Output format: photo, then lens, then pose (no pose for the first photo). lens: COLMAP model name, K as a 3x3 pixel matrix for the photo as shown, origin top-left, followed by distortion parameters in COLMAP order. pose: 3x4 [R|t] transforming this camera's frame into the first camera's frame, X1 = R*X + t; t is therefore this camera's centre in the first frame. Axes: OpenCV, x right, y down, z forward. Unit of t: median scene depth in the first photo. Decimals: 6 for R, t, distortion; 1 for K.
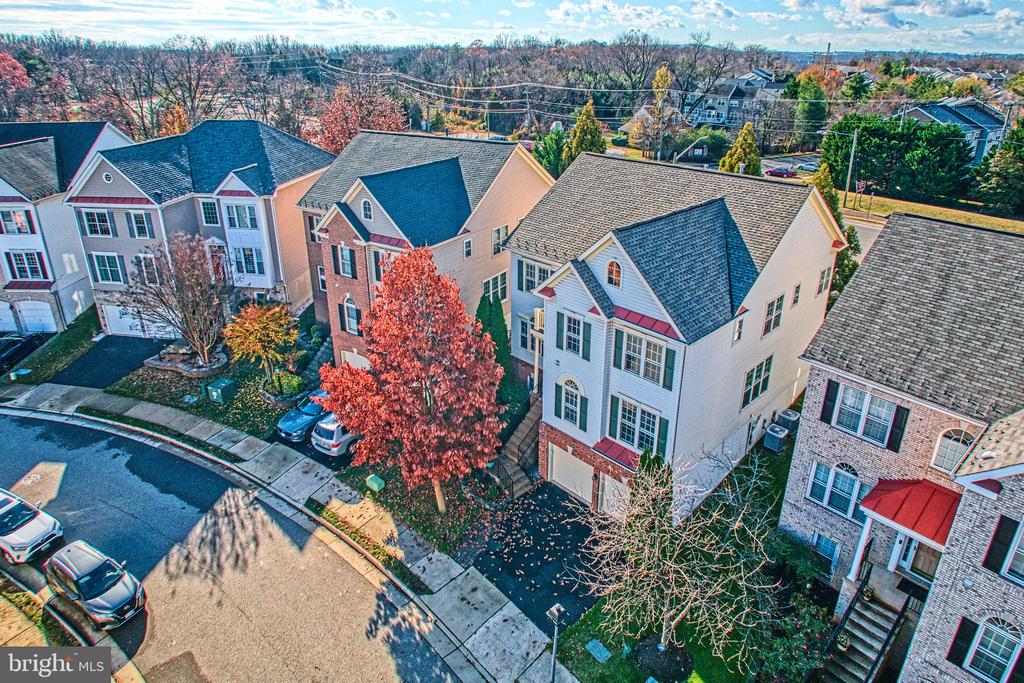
lens RADIAL K [[612.9, 0, 512.0], [0, 612.9, 286.5], [0, 0, 1]] dist [-0.041944, -0.002237]
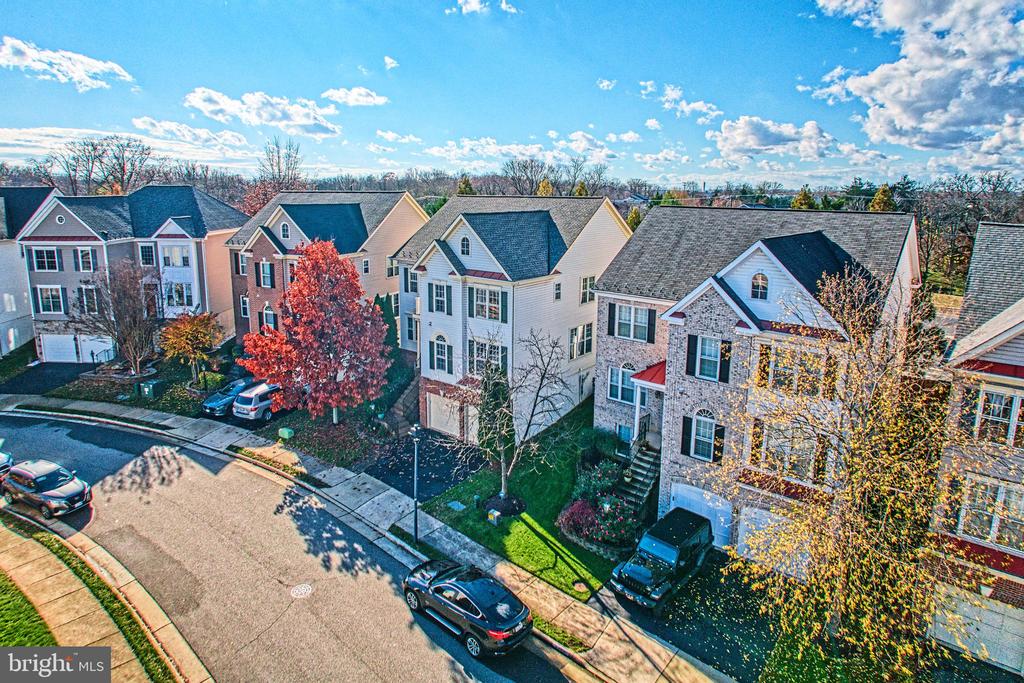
lens RADIAL K [[593.1, 0, 508.3], [0, 593.1, 299.8], [0, 0, 1]] dist [-0.046103, 0.003680]
pose [[0.990373, -0.015667, 0.137538, 0.062168], [0.040599, 0.982755, -0.180398, 0.293275], [-0.132340, 0.184245, 0.973930, -0.273239]]
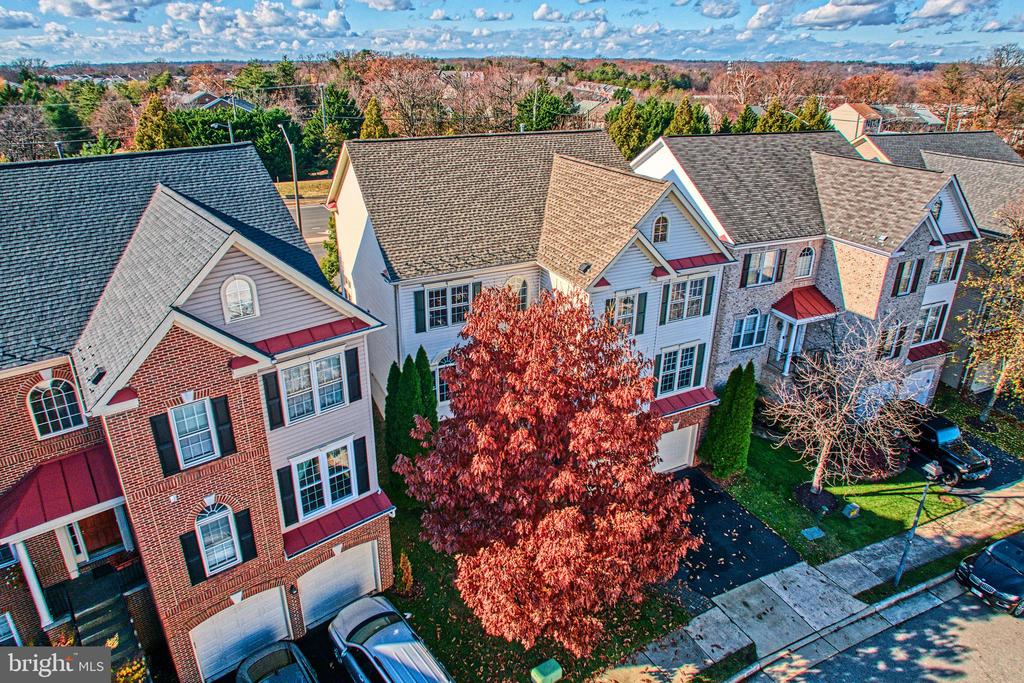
lens RADIAL K [[610.1, 0, 491.8], [0, 610.1, 298.4], [0, 0, 1]] dist [-0.048769, -0.000371]
pose [[0.323279, -0.336158, 0.884584, -0.661047], [0.334171, 0.915107, 0.225632, -0.187008], [-0.885336, 0.222660, 0.408169, 0.722463]]
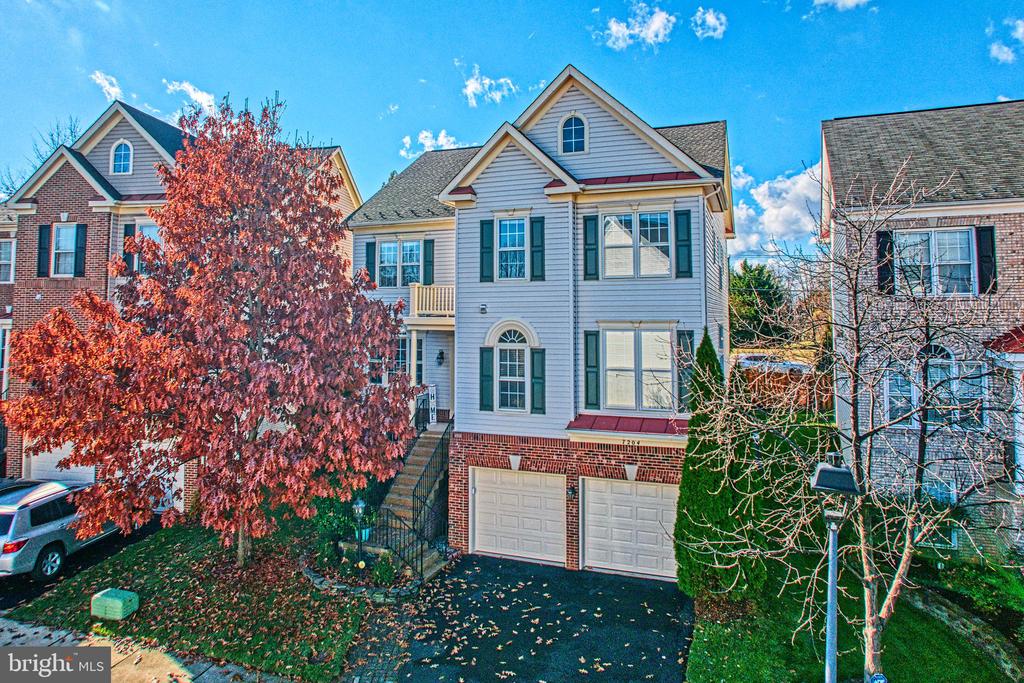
lens RADIAL K [[635.5, 0, 511.5], [0, 635.5, 273.5], [0, 0, 1]] dist [-0.045348, 0.002822]
pose [[0.904497, 0.032086, 0.425270, -0.163177], [0.149416, 0.910124, -0.386456, 0.323167], [-0.399449, 0.413091, 0.818411, 0.419377]]
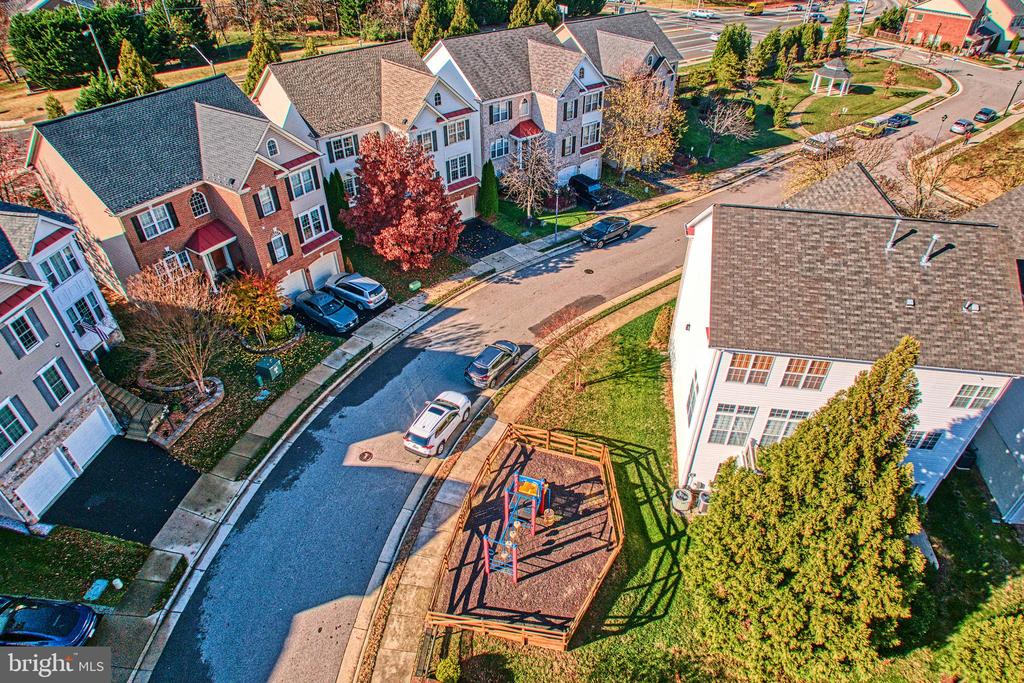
lens RADIAL K [[594.1, 0, 512.0], [0, 594.1, 341.5], [0, 0, 1]] dist [-0.041072, 0.000056]
pose [[0.026976, -0.615539, 0.787645, -1.575792], [0.359515, 0.741184, 0.566917, -0.376018], [-0.932749, 0.267877, 0.241290, 0.419119]]
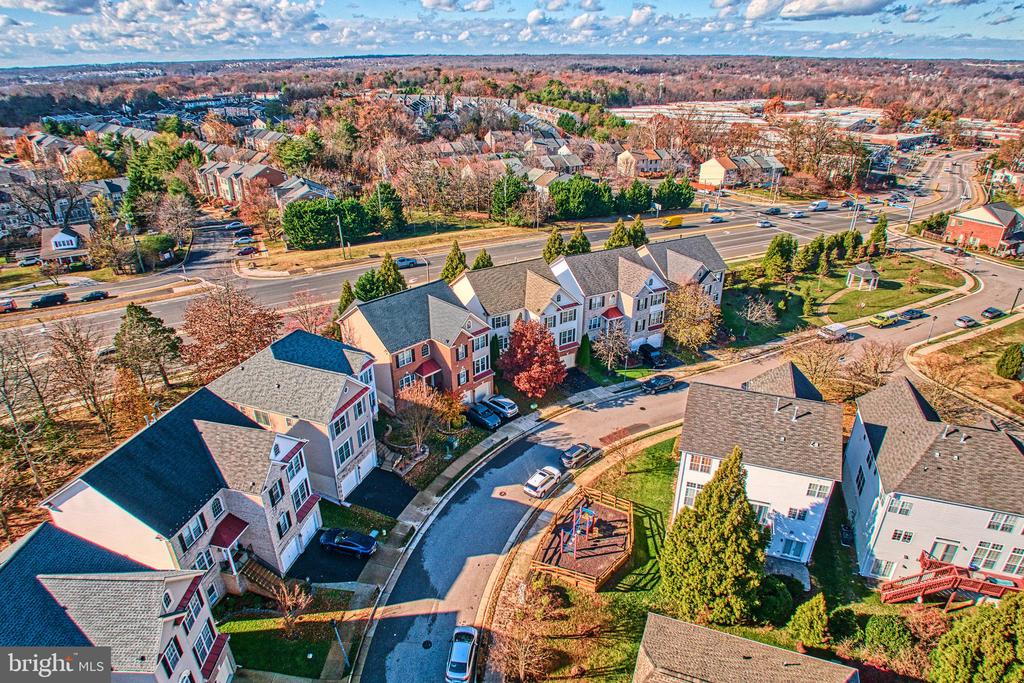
lens RADIAL K [[582.1, 0, 512.0], [0, 582.1, 341.5], [0, 0, 1]] dist [-0.050266, -0.000322]
pose [[0.217657, -0.425312, 0.878484, -2.427760], [0.350259, 0.874147, 0.336431, -0.845878], [-0.911013, 0.234470, 0.339234, 0.142554]]
